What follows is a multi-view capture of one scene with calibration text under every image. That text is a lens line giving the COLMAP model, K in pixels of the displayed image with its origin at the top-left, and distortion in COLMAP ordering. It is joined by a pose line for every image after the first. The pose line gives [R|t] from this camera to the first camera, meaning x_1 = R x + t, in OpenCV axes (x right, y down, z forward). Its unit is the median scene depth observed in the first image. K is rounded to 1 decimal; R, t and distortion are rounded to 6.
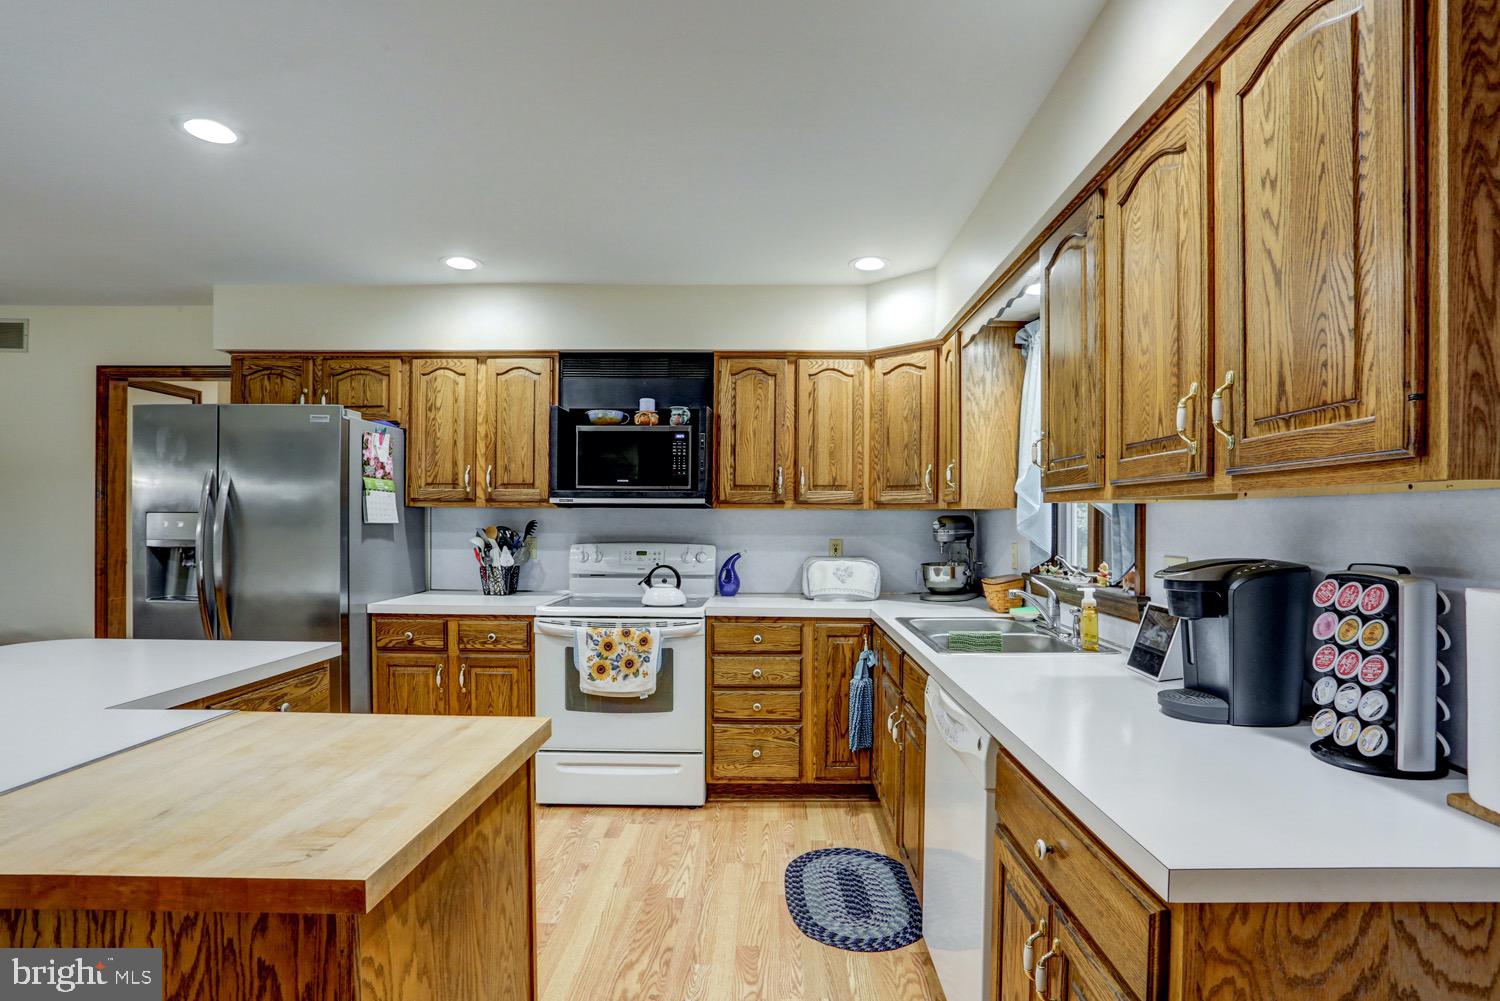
lens RADIAL K [[746.3, 0, 778.8], [0, 746.3, 527.3], [0, 0, 1]] dist [-0.072769, 0.026708]
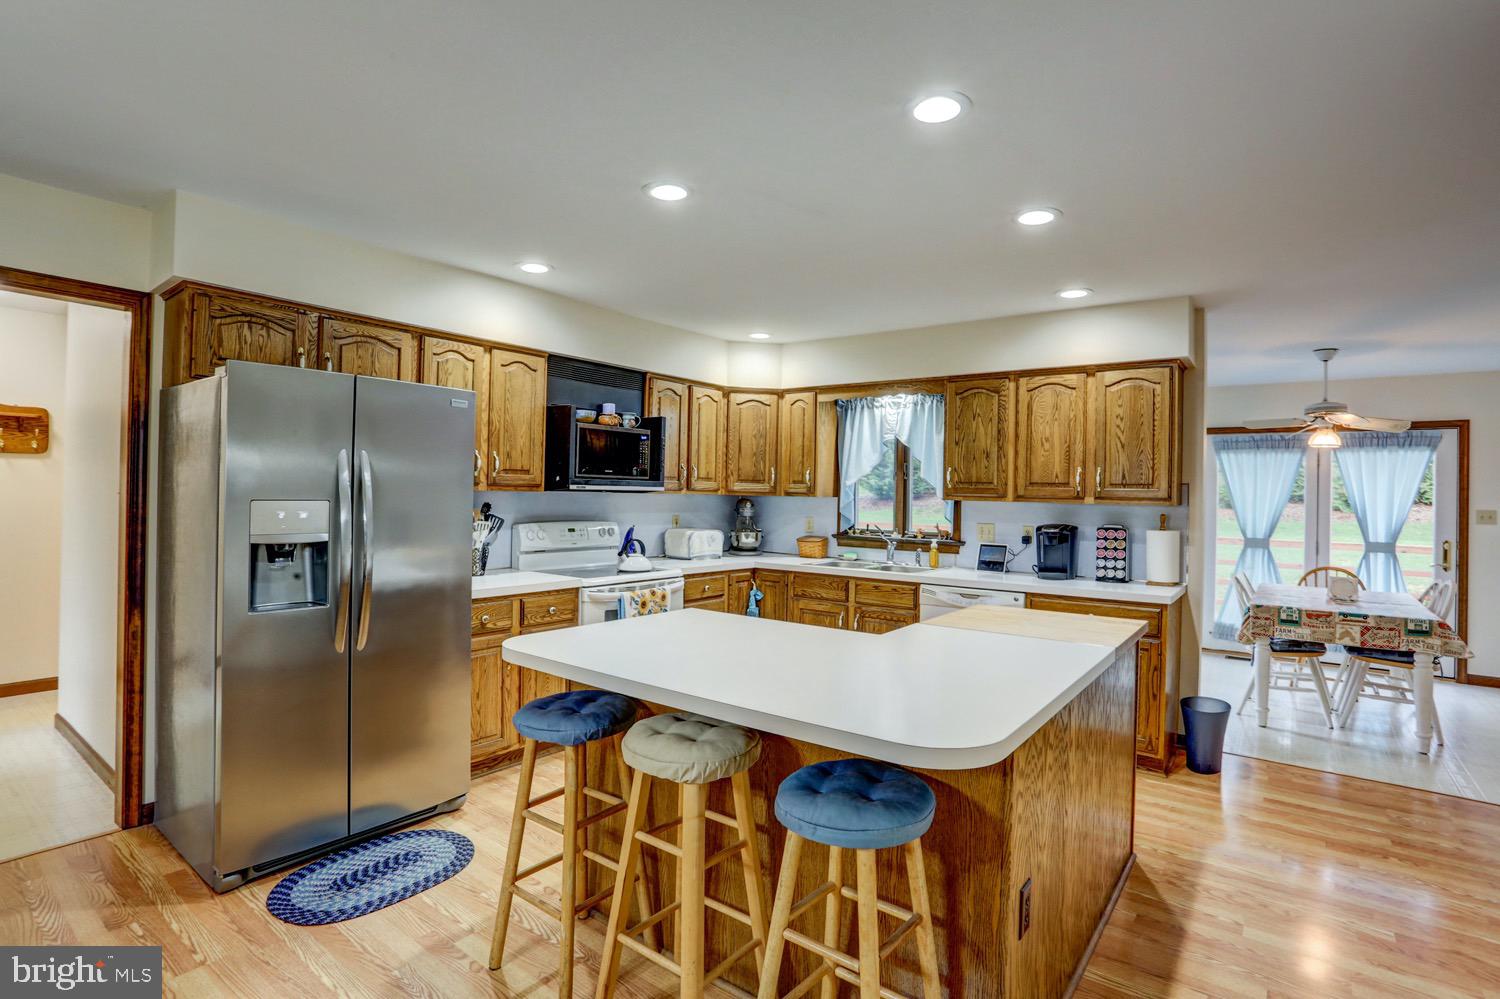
lens RADIAL K [[746.3, 0, 728.7], [0, 746.3, 492.1], [0, 0, 1]] dist [-0.072769, 0.026708]
pose [[0.614928, 0.004927, 0.788568, -1.103093], [-0.009497, 0.999954, 0.001158, -0.033427], [-0.788526, -0.008201, 0.614946, 0.100035]]
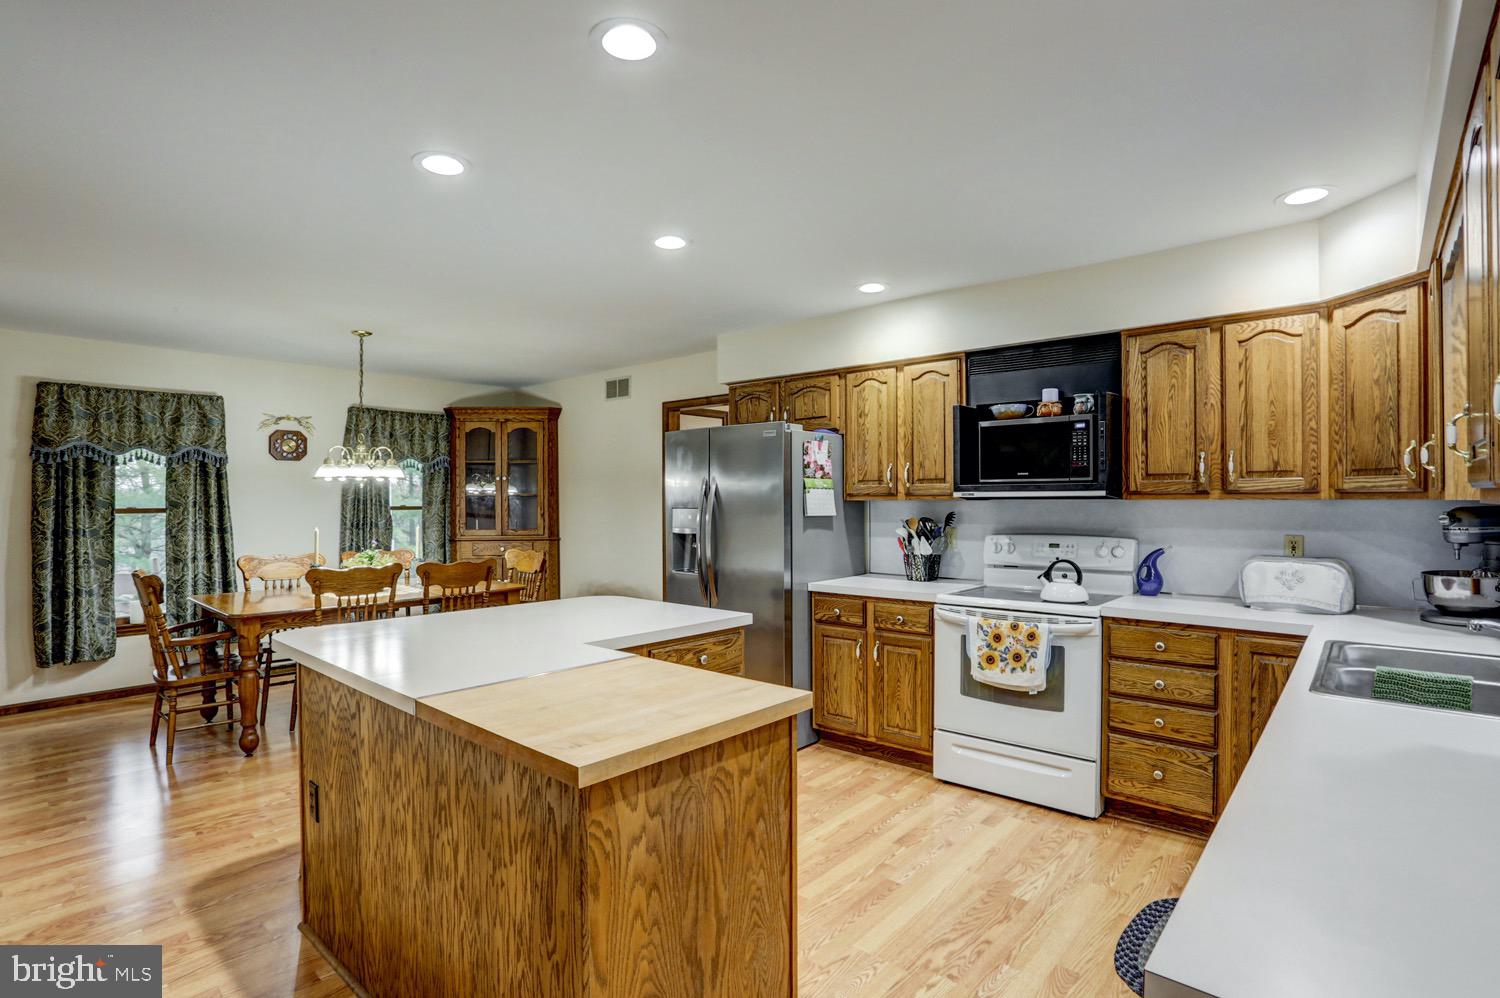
lens RADIAL K [[746.3, 0, 739.4], [0, 746.3, 502.2], [0, 0, 1]] dist [-0.072769, 0.026708]
pose [[0.739821, -0.008360, -0.672752, 0.184884], [0.002903, 0.999953, -0.009234, -0.017278], [0.672798, 0.004879, 0.739810, 0.010063]]
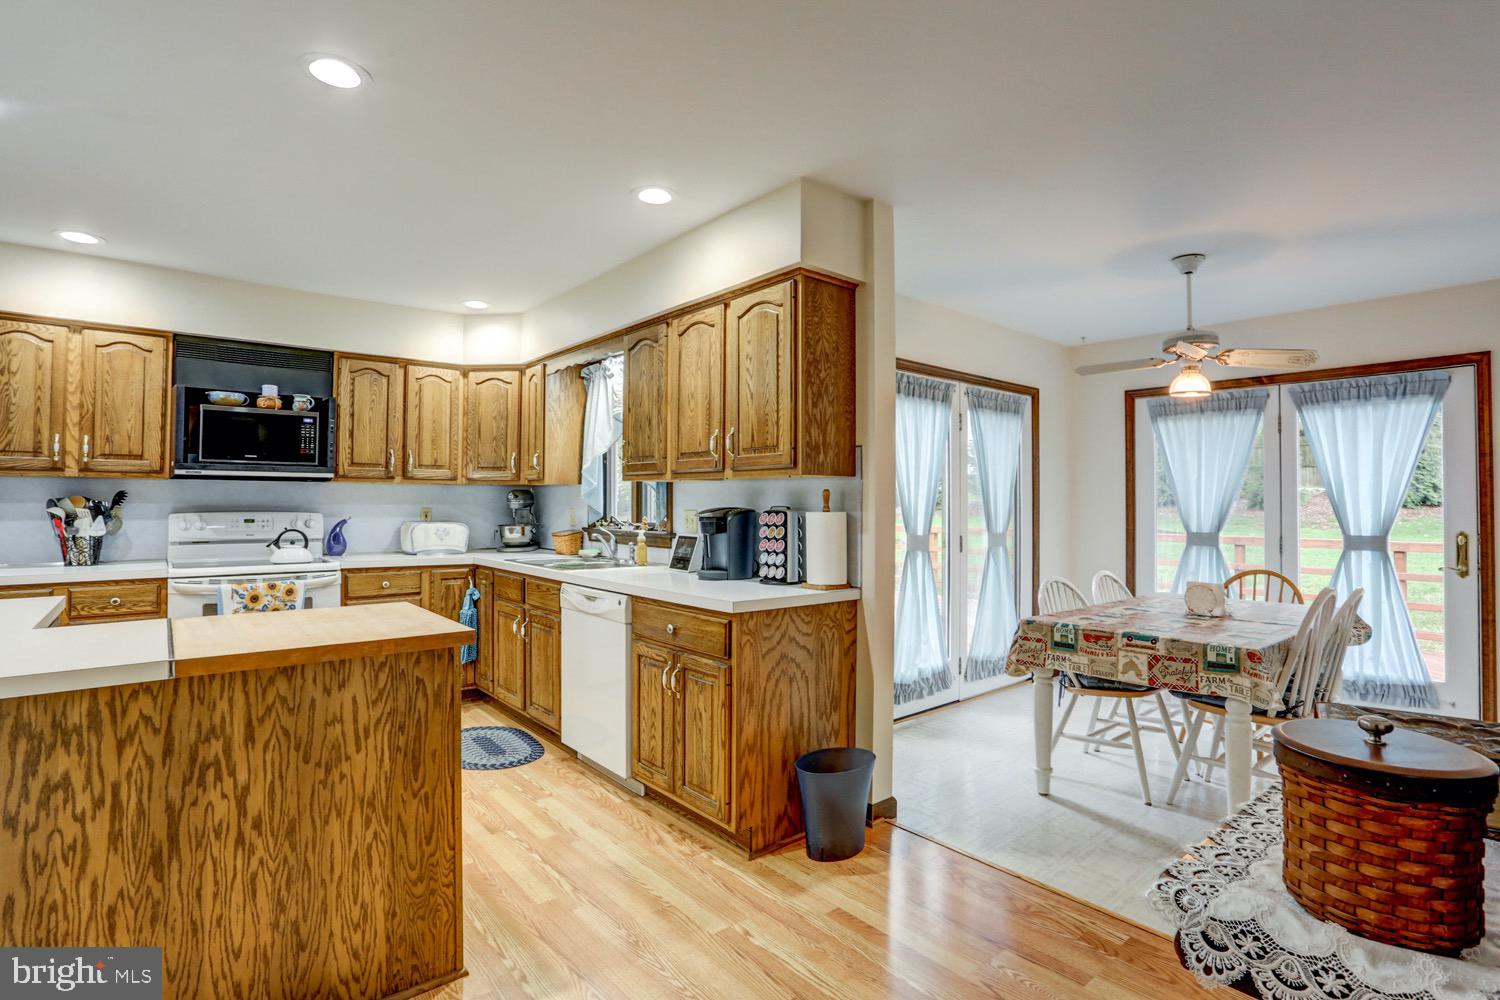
lens RADIAL K [[746.3, 0, 749.1], [0, 746.3, 492.3], [0, 0, 1]] dist [-0.072769, 0.026708]
pose [[0.773734, 0.007855, 0.633462, -0.337293], [0.004985, 0.999817, -0.018487, 0.017876], [-0.633491, 0.017462, 0.773553, -0.355784]]
